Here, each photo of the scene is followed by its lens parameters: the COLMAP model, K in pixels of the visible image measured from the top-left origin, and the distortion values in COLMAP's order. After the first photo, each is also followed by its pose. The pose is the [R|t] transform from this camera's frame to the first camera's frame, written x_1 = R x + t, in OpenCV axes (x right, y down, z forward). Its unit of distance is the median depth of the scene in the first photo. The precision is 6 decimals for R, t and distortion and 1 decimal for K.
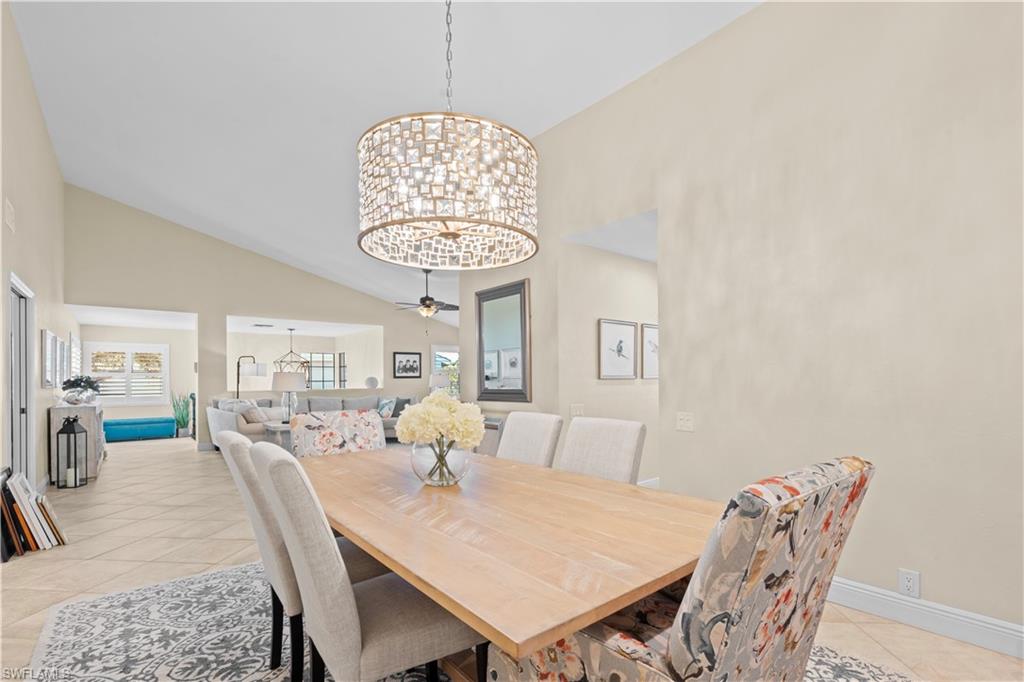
lens RADIAL K [[466.3, 0, 514.4], [0, 466.3, 368.3], [0, 0, 1]] dist [0.000761, 0.000011]
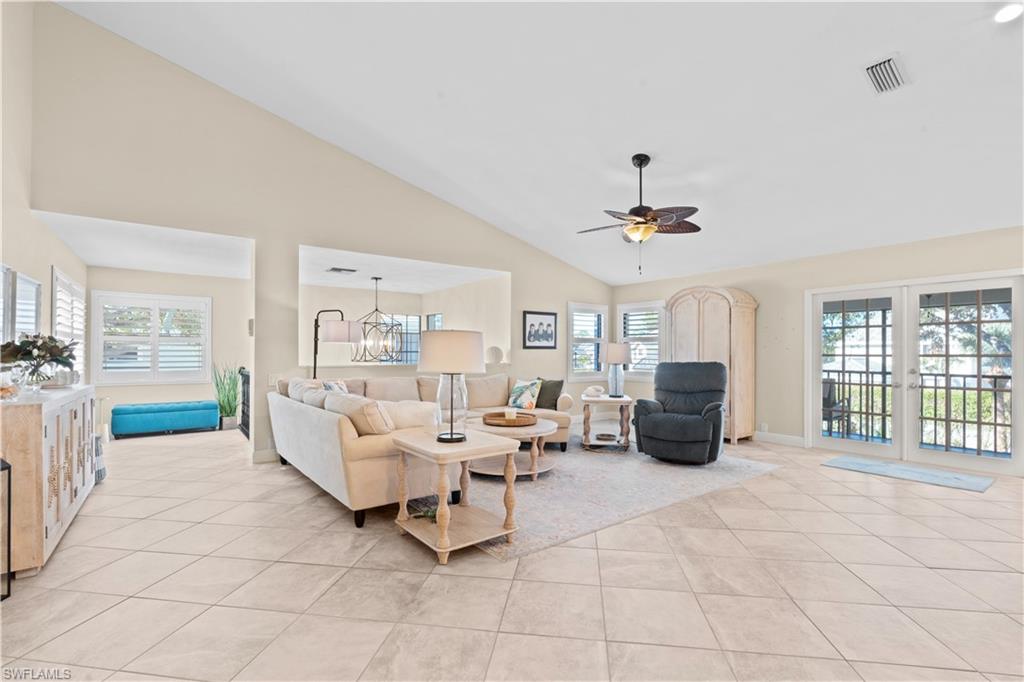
lens RADIAL K [[456.6, 0, 512.0], [0, 456.6, 341.0], [0, 0, 1]] dist [-0.002982, 0.000045]
pose [[0.998309, 0.008853, -0.057449, -0.254380], [-0.008933, 0.999959, -0.001140, 0.011546], [0.057437, 0.001651, 0.998348, 0.349771]]
